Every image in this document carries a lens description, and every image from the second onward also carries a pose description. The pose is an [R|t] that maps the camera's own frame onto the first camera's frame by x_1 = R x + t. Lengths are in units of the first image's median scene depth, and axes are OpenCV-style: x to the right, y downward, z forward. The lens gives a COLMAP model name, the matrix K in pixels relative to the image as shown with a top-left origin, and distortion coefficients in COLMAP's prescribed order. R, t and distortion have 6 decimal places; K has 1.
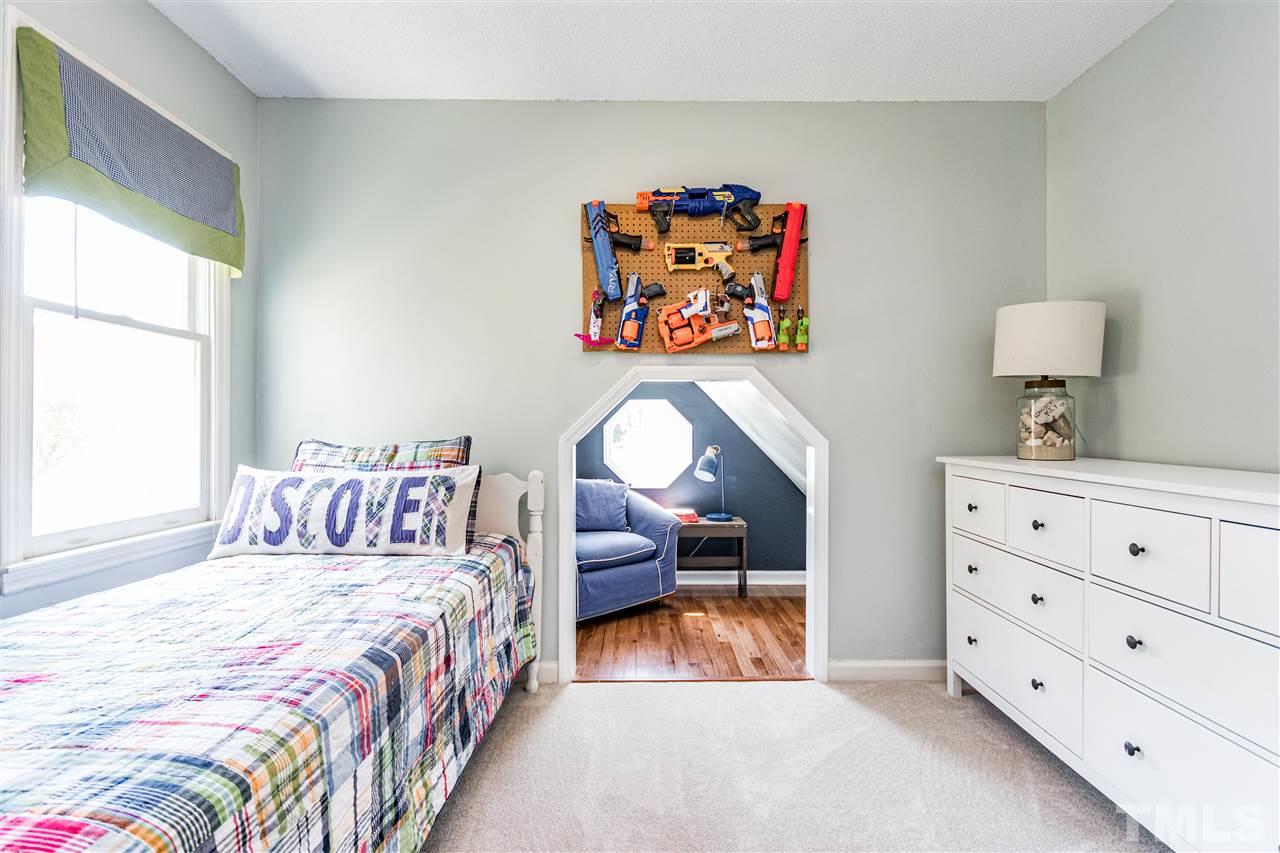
lens RADIAL K [[588.4, 0, 643.5], [0, 588.4, 425.9], [0, 0, 1]] dist [0.006540, -0.001535]
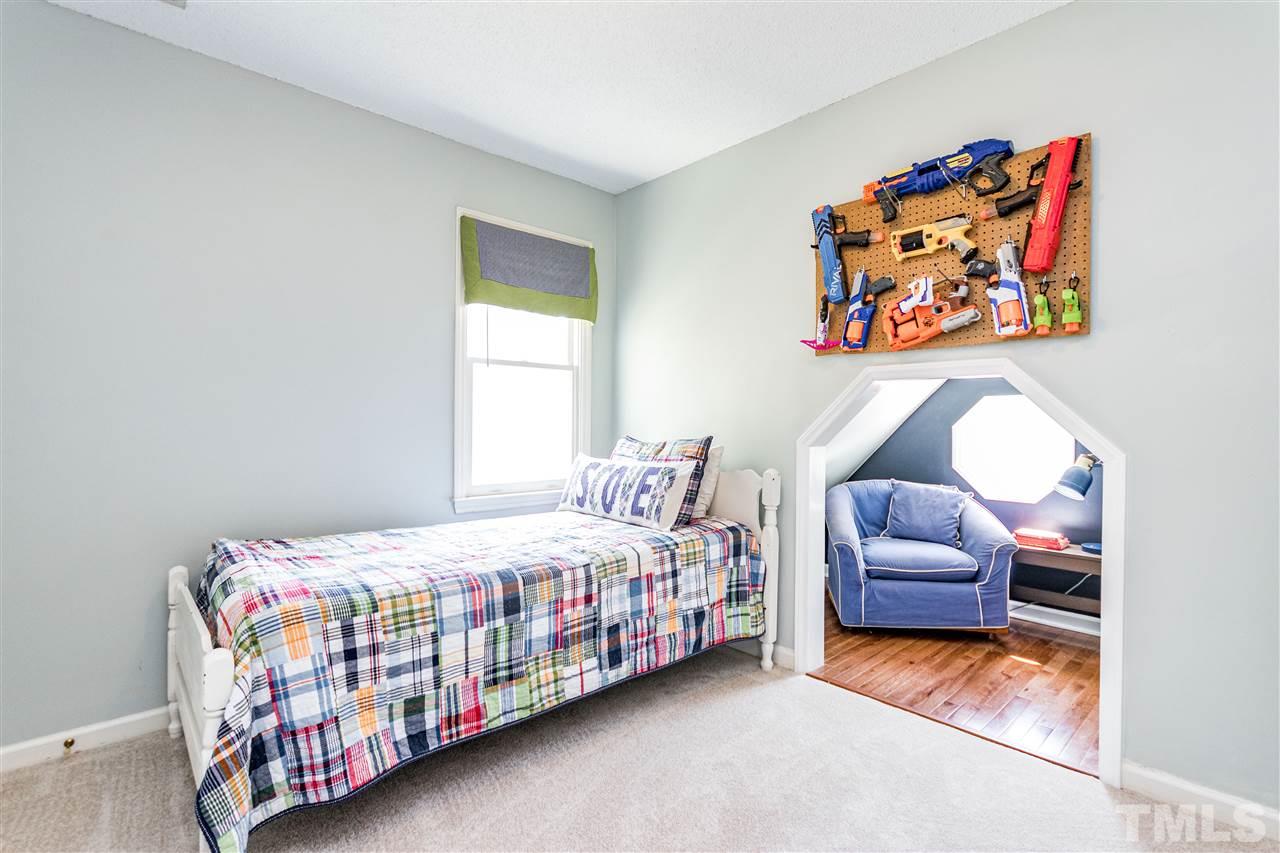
lens RADIAL K [[588.4, 0, 643.2], [0, 588.4, 425.5], [0, 0, 1]] dist [0.006540, -0.001535]
pose [[0.679491, 0.009097, -0.733627, 0.455396], [-0.002421, 0.999945, 0.010156, -0.015542], [0.733680, -0.005125, 0.679476, 0.084375]]
